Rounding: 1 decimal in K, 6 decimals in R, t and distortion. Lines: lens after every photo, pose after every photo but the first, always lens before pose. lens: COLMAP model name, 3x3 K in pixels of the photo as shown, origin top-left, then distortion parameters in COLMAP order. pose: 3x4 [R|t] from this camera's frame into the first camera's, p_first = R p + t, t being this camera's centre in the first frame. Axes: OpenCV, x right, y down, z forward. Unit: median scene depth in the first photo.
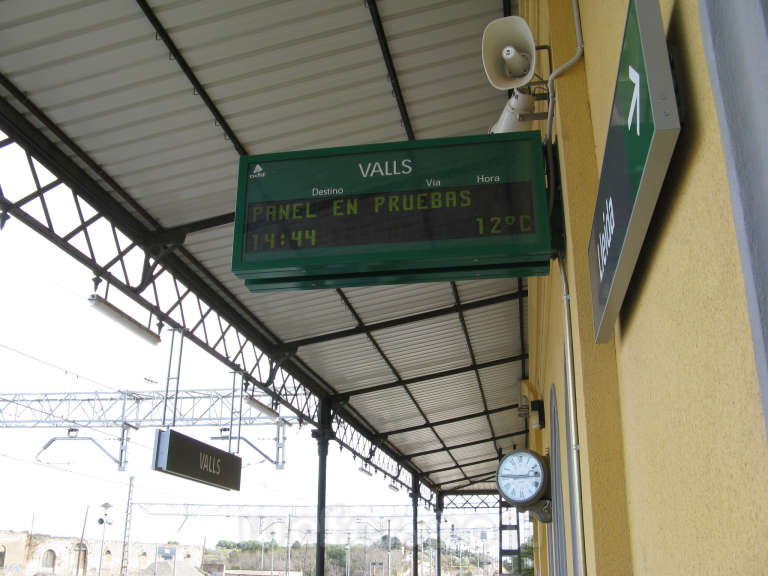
lens RADIAL K [[786.3, 0, 384.0], [0, 786.3, 288.0], [0, 0, 1]] dist [-0.214001, 0.254140]
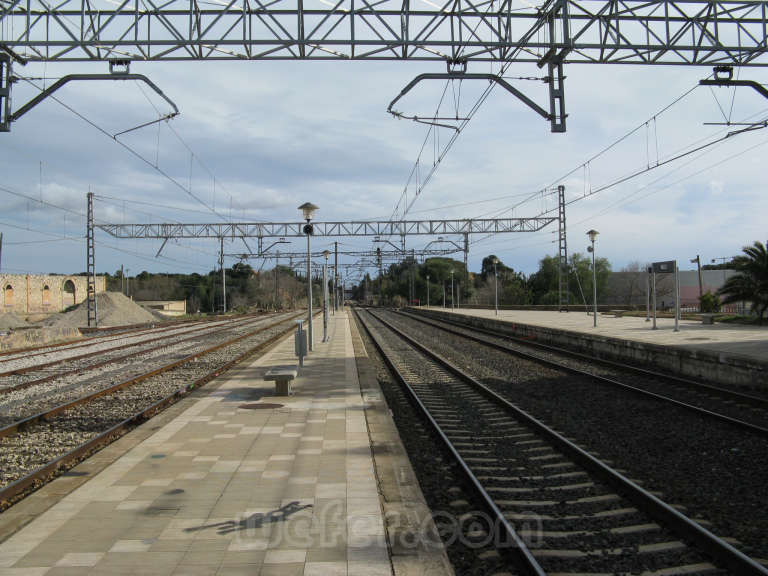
lens RADIAL K [[786.3, 0, 384.0], [0, 786.3, 288.0], [0, 0, 1]] dist [-0.214001, 0.254140]
pose [[0.973313, -0.019116, 0.228685, -0.599583], [-0.058475, 0.942970, 0.327702, 0.160416], [-0.221908, -0.332329, 0.916687, 0.422306]]
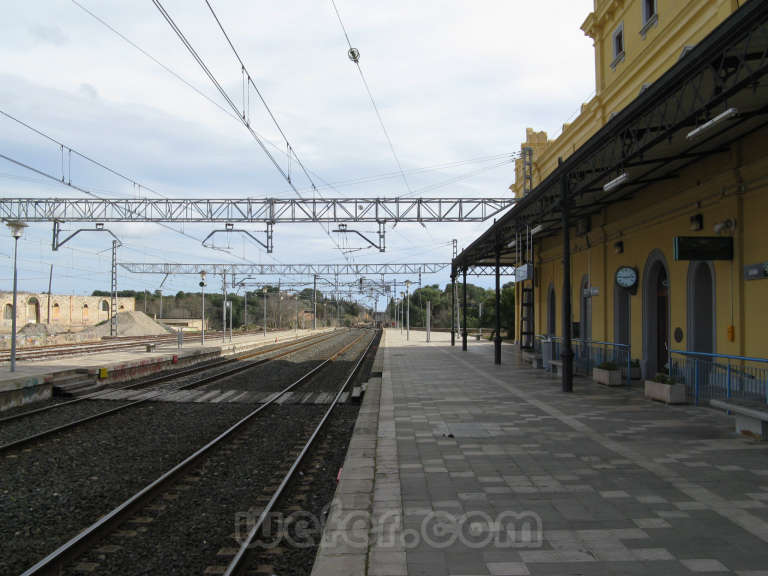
lens RADIAL K [[786.3, 0, 384.0], [0, 786.3, 288.0], [0, 0, 1]] dist [-0.214001, 0.254140]
pose [[0.984406, 0.004388, 0.175859, -0.380240], [-0.058534, 0.950893, 0.303933, -0.162929], [-0.165889, -0.309488, 0.936322, -0.458622]]
